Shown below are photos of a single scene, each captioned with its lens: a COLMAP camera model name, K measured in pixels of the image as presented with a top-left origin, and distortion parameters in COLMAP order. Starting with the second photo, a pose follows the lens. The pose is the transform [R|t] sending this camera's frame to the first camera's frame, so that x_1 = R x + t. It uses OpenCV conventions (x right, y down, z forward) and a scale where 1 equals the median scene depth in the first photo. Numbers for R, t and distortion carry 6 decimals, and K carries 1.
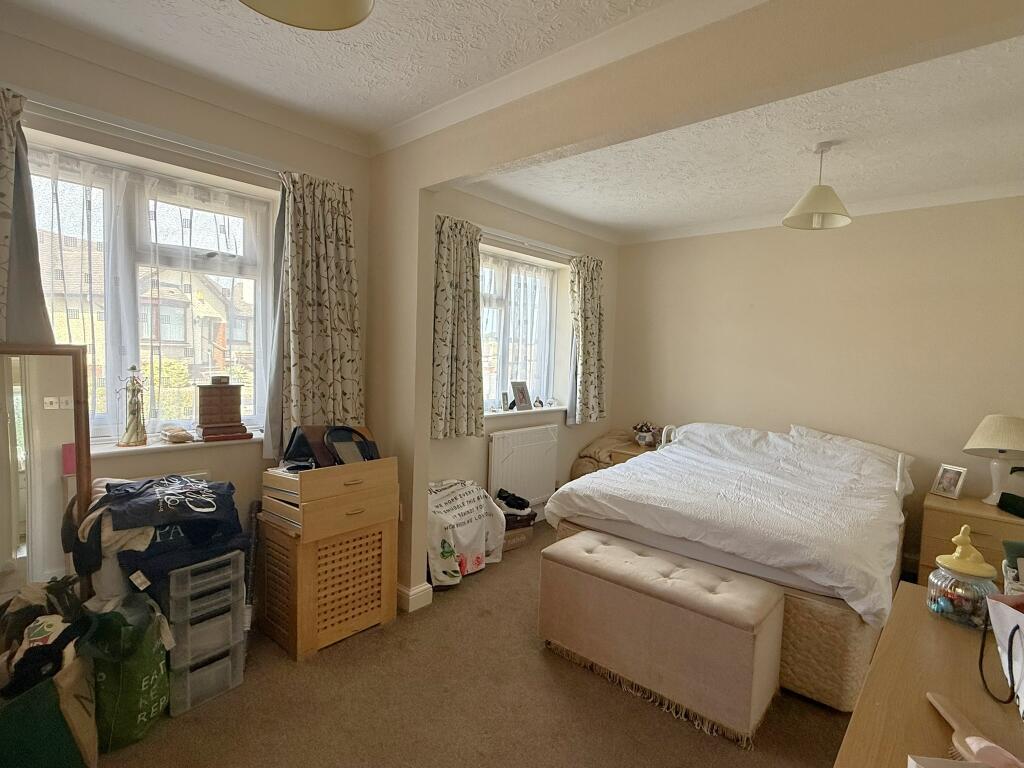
lens RADIAL K [[520.3, 0, 512.0], [0, 520.3, 384.0], [0, 0, 1]] dist [0.004582, 0.000167]
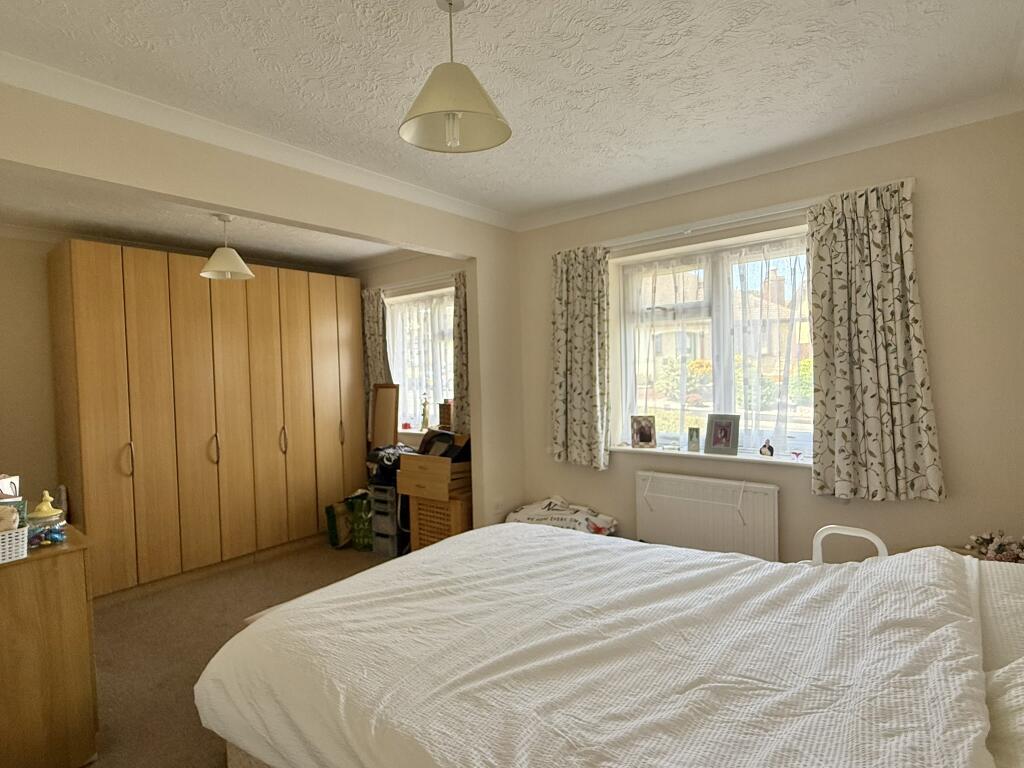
lens RADIAL K [[520.3, 0, 512.0], [0, 520.3, 384.0], [0, 0, 1]] dist [0.004582, 0.000167]
pose [[0.037764, -0.014168, -0.999186, 0.750853], [-0.033389, 0.999323, -0.015431, -0.026508], [0.998729, 0.033945, 0.037265, 0.705724]]
